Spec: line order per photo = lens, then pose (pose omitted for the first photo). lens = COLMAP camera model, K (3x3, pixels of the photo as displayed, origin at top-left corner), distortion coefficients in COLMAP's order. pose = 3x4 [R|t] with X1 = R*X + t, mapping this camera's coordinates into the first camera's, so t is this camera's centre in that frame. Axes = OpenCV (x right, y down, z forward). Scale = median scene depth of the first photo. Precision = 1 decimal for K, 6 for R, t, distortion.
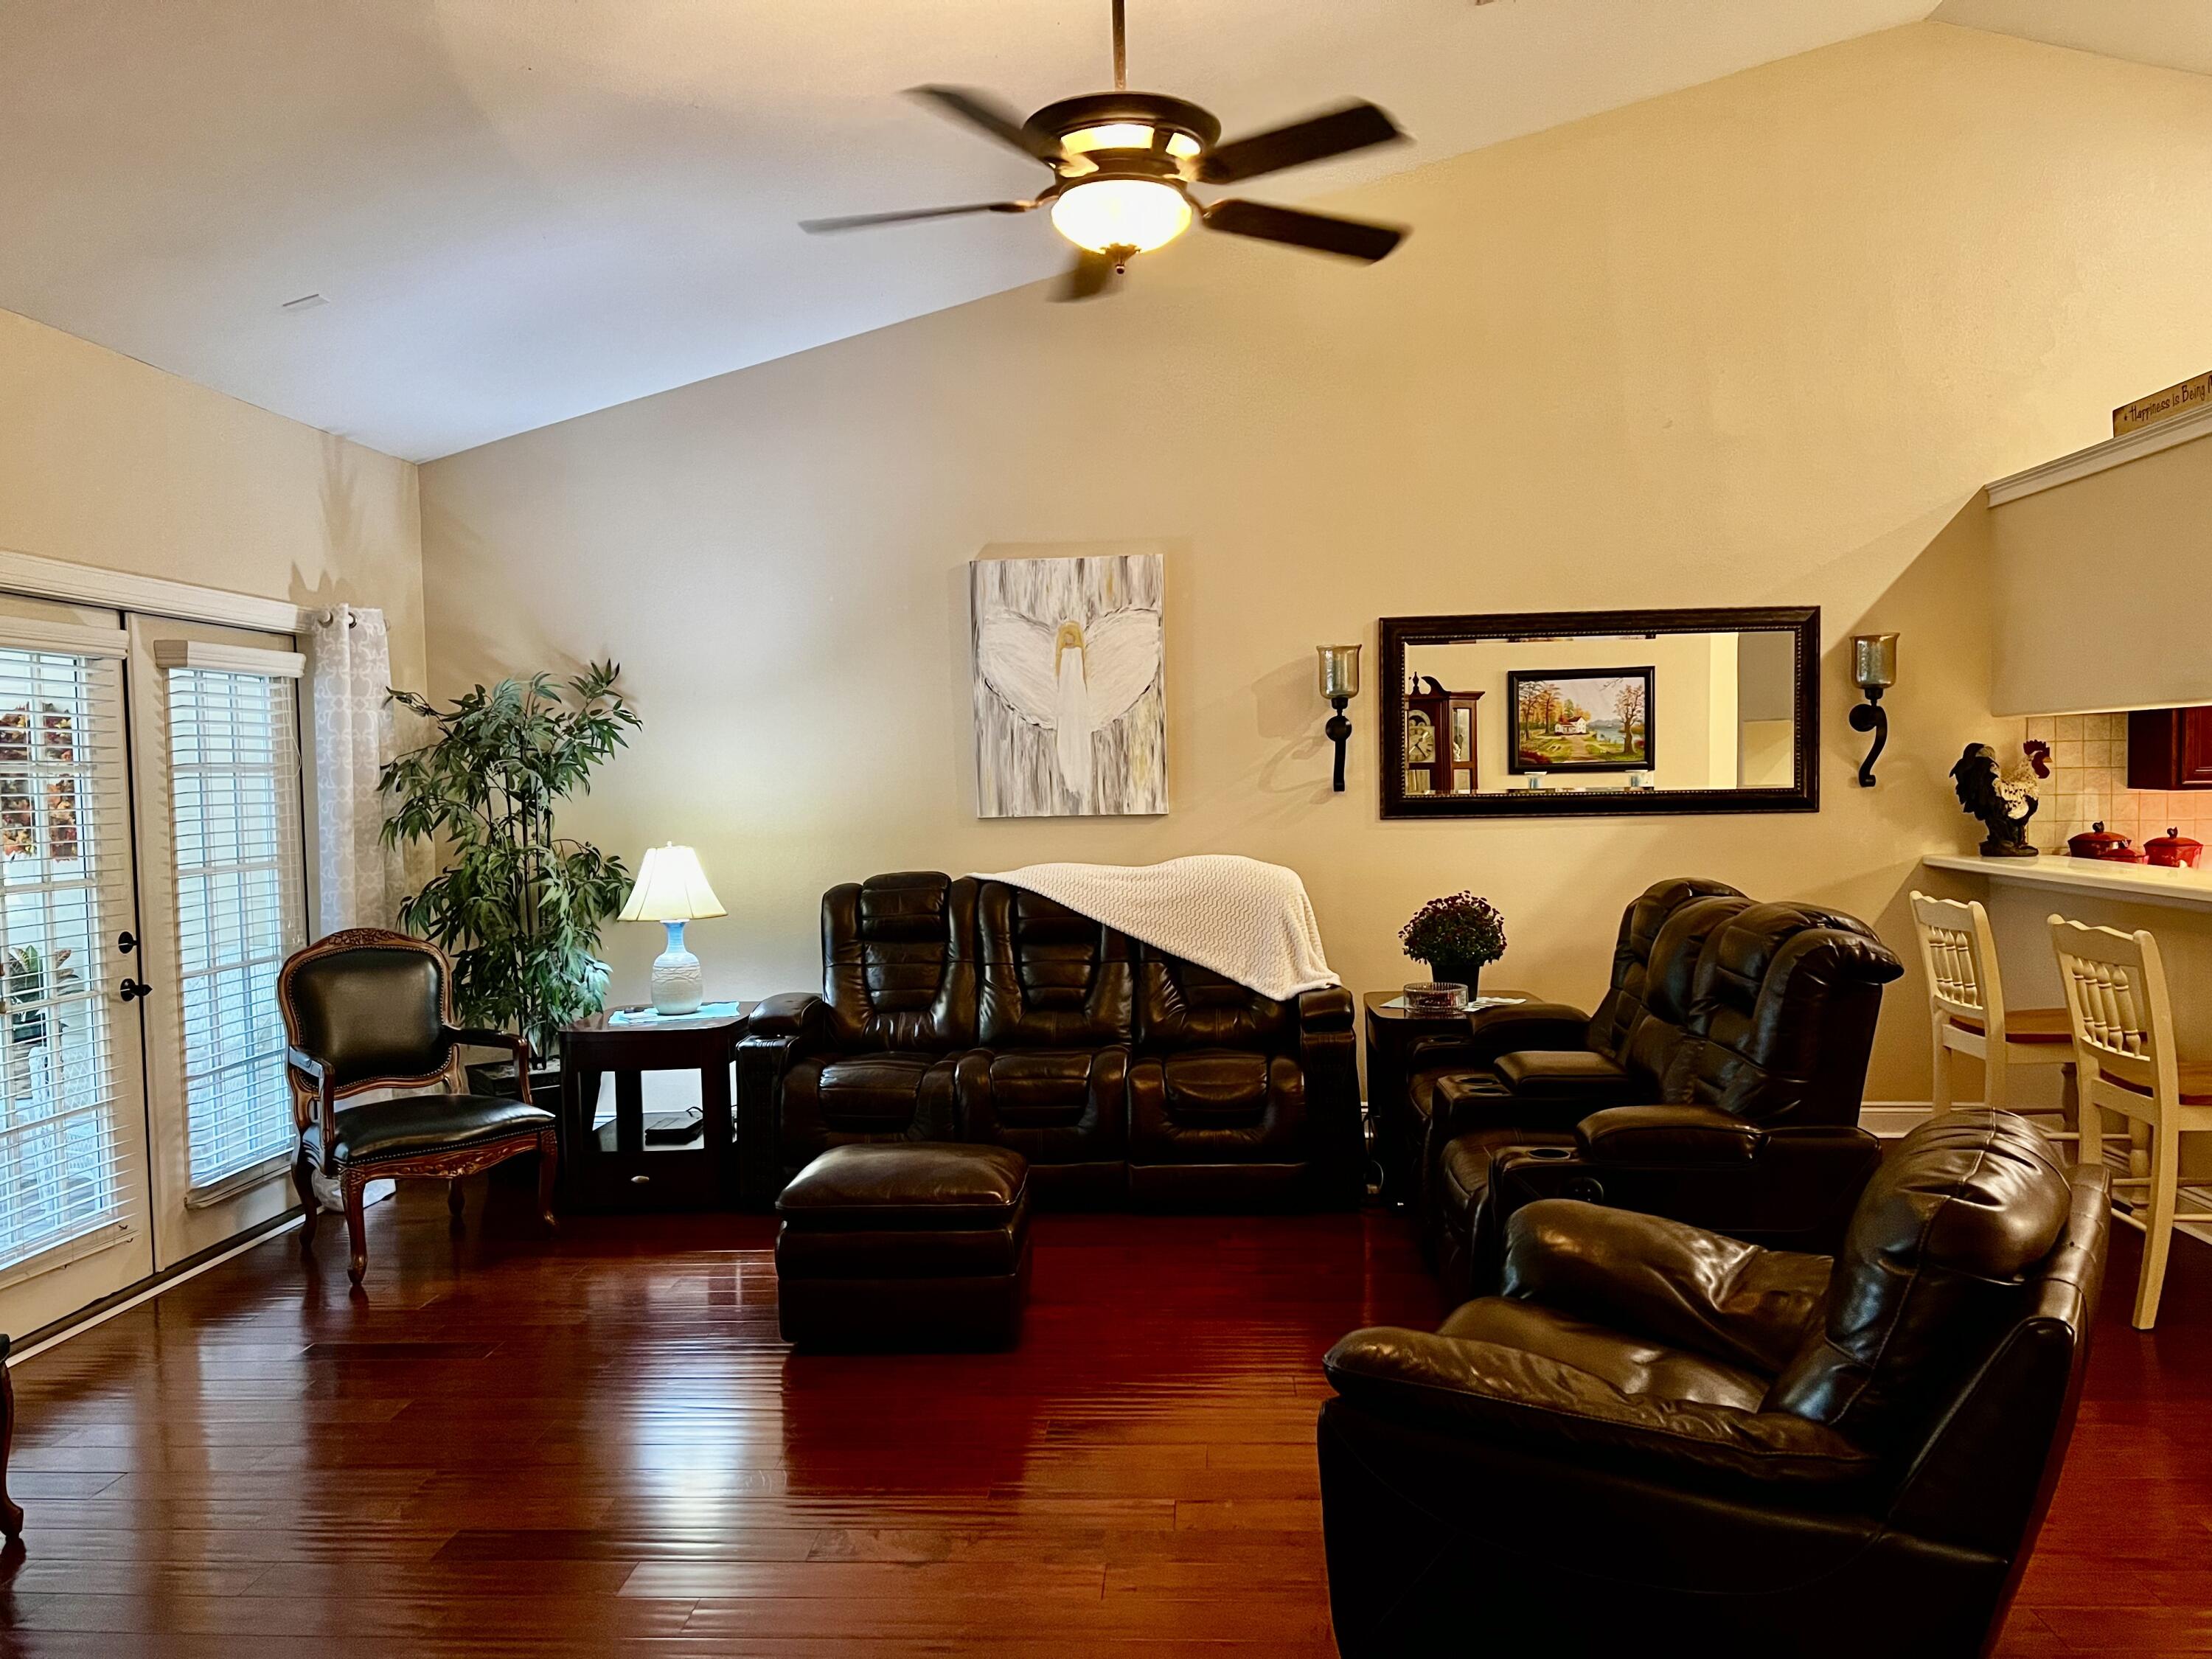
lens RADIAL K [[1668.3, 0, 1099.8], [0, 1668.3, 847.4], [0, 0, 1]] dist [0.117473, -0.209059]
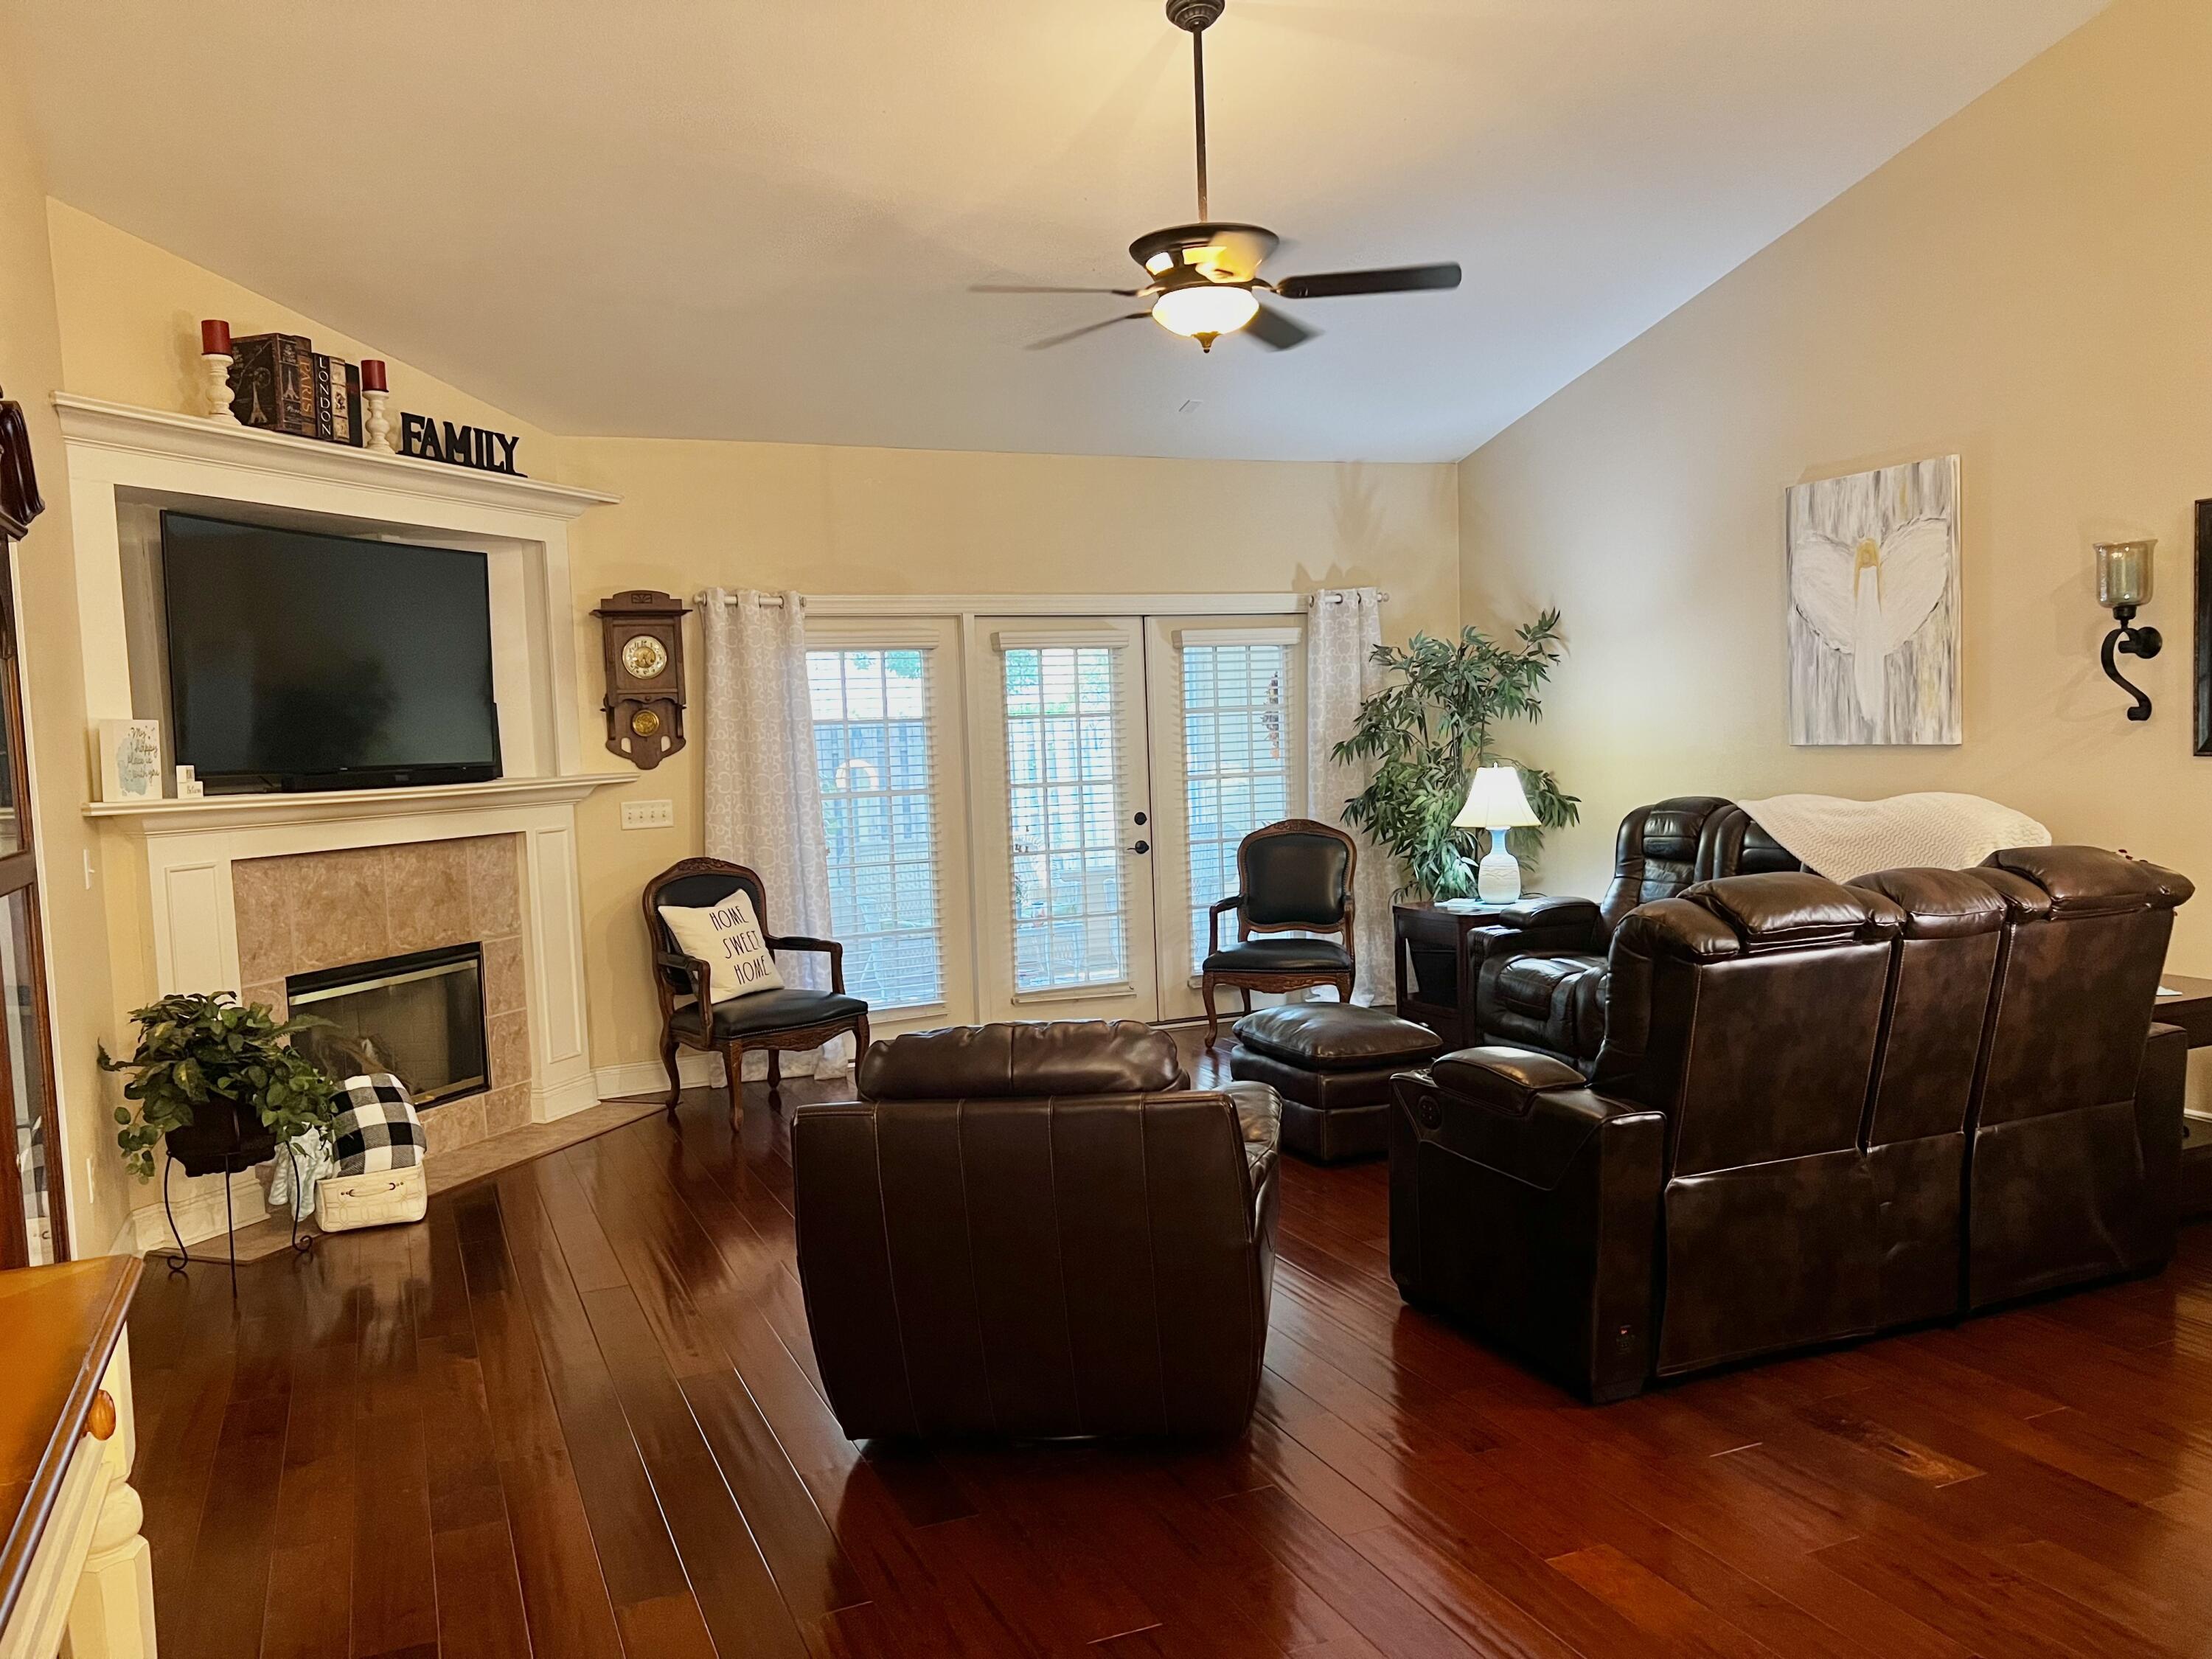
lens RADIAL K [[1668.3, 0, 1099.8], [0, 1668.3, 847.4], [0, 0, 1]] dist [0.117473, -0.209059]
pose [[0.454174, 0.071040, -0.888076, 0.683598], [-0.011813, 0.997208, 0.073729, -0.028220], [0.890835, -0.022995, 0.453746, 0.183453]]
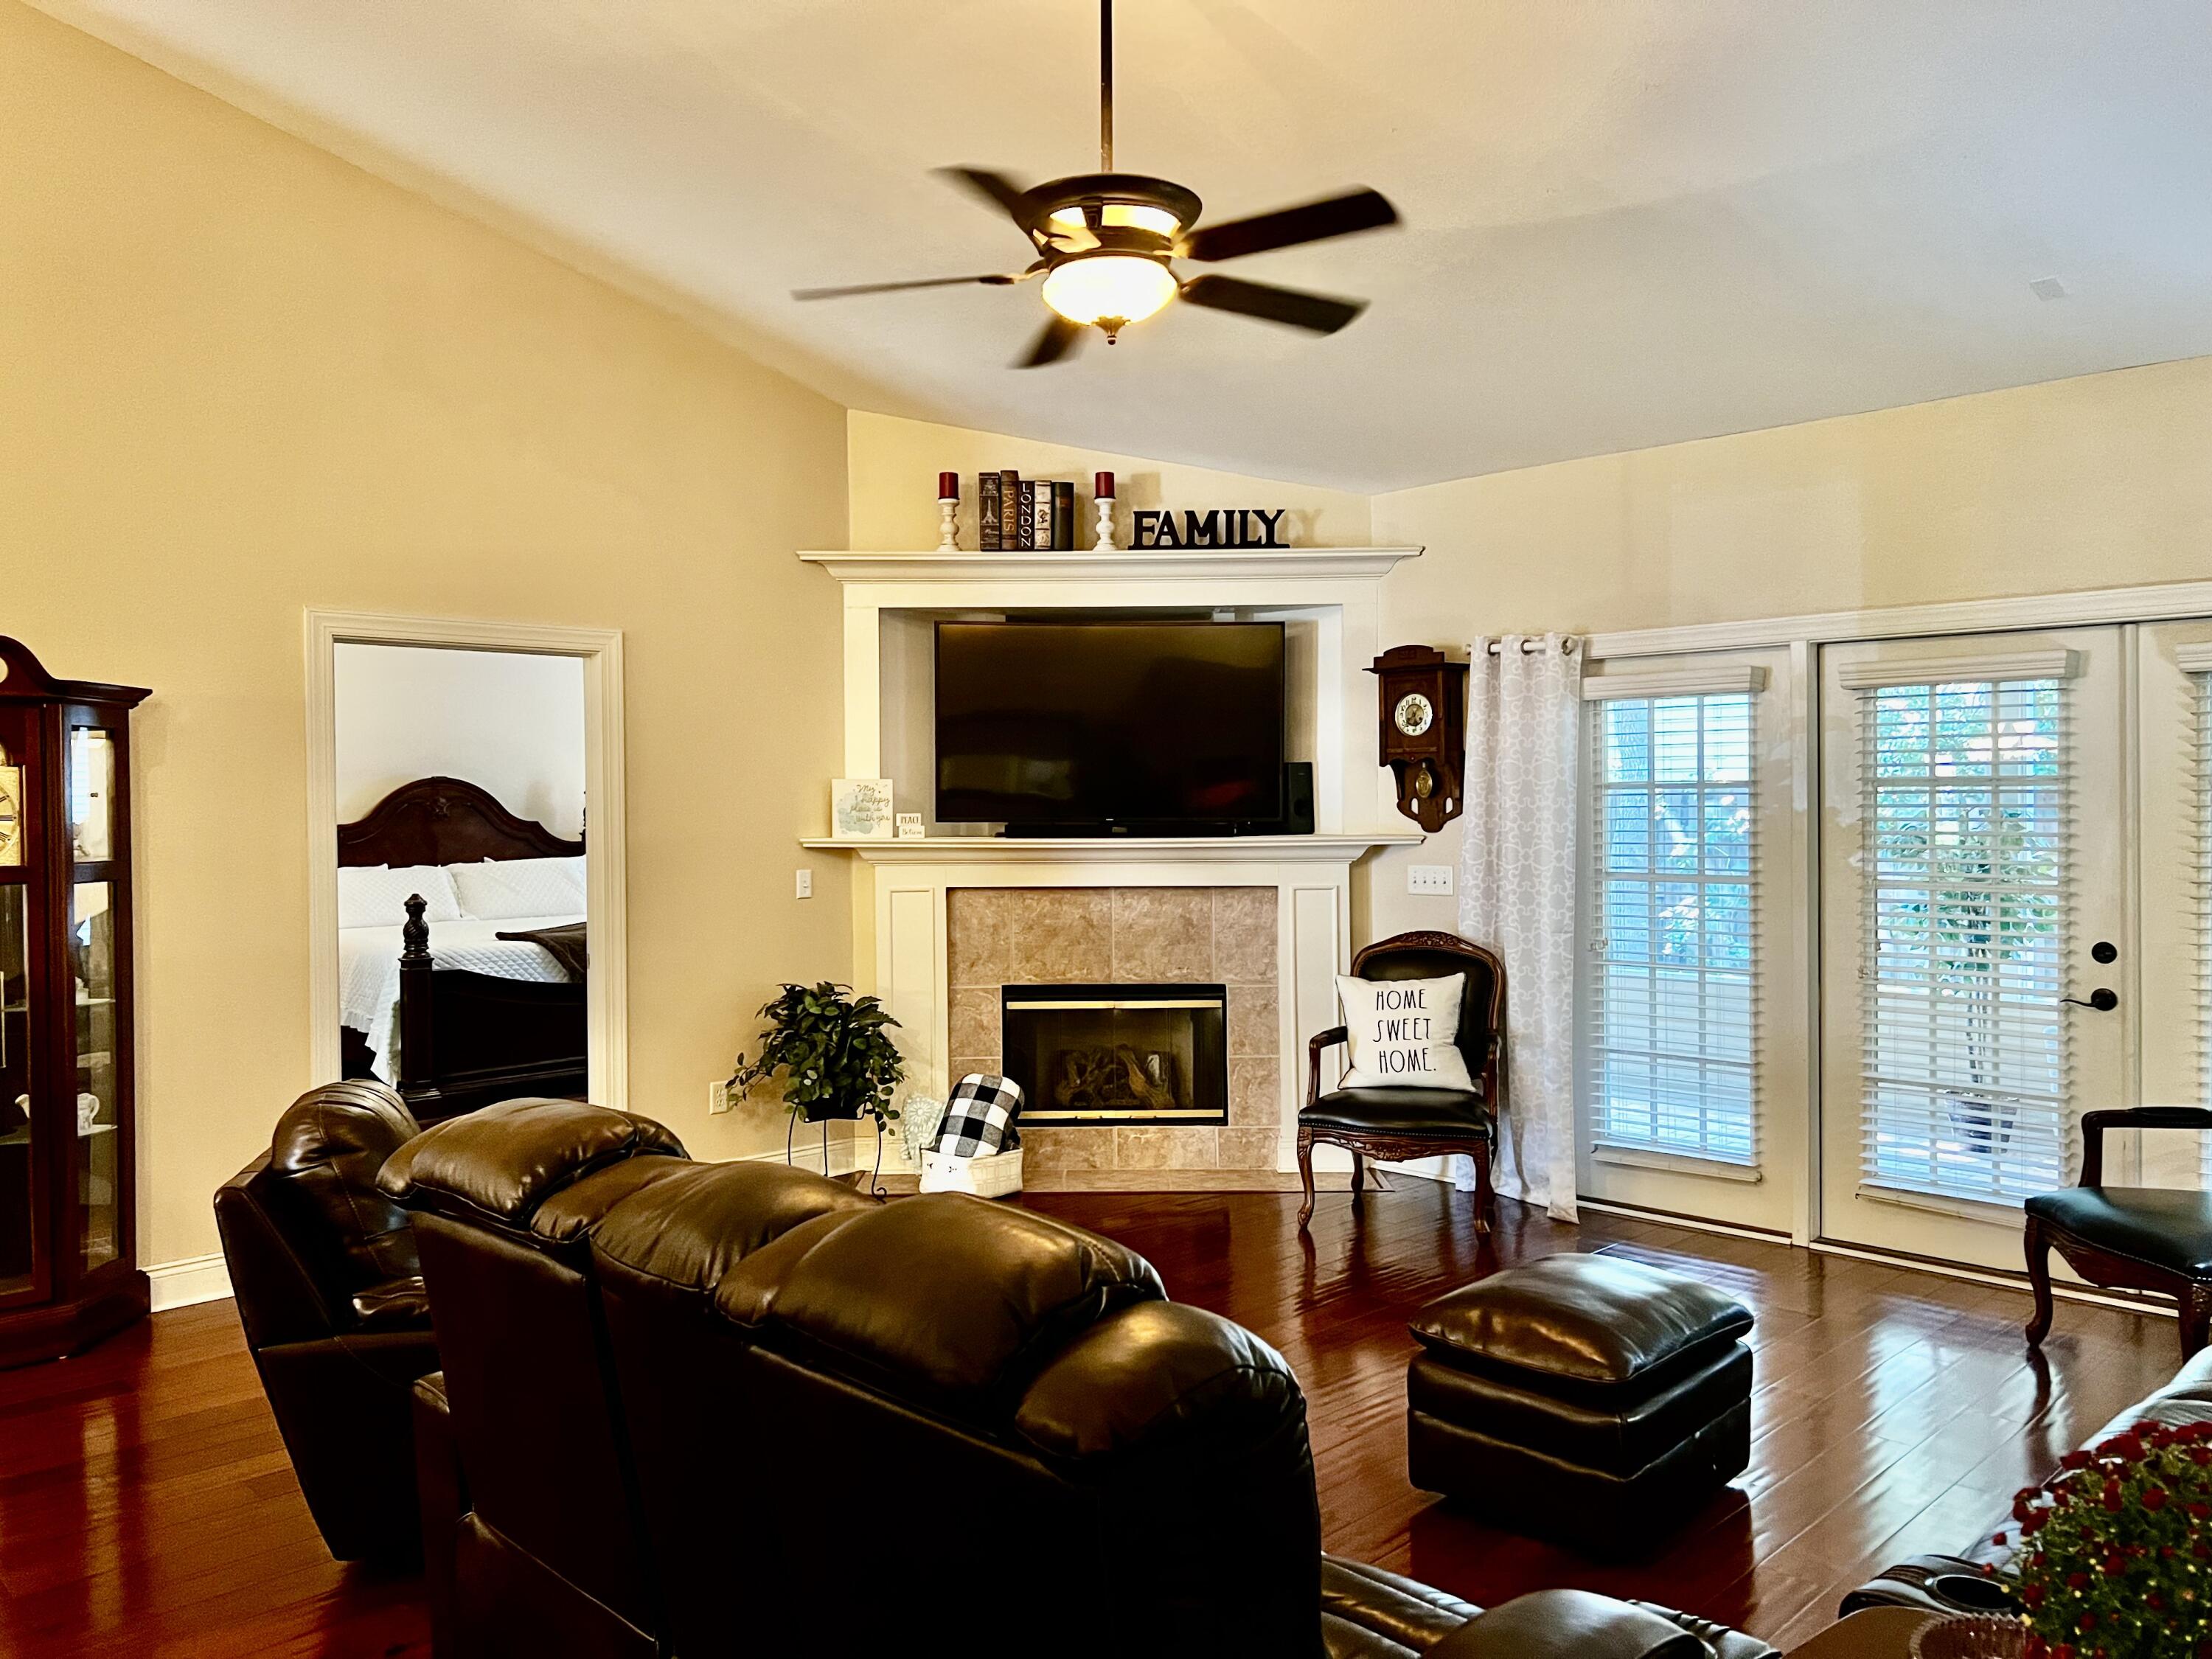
lens RADIAL K [[1667.2, 0, 1115.1], [0, 1667.2, 818.2], [0, 0, 1]] dist [0.235904, -0.206567]
pose [[-0.664047, 0.038447, -0.746701, 0.463774], [-0.008729, 0.998210, 0.059160, -0.064386], [0.747640, 0.045803, -0.662523, 0.991052]]
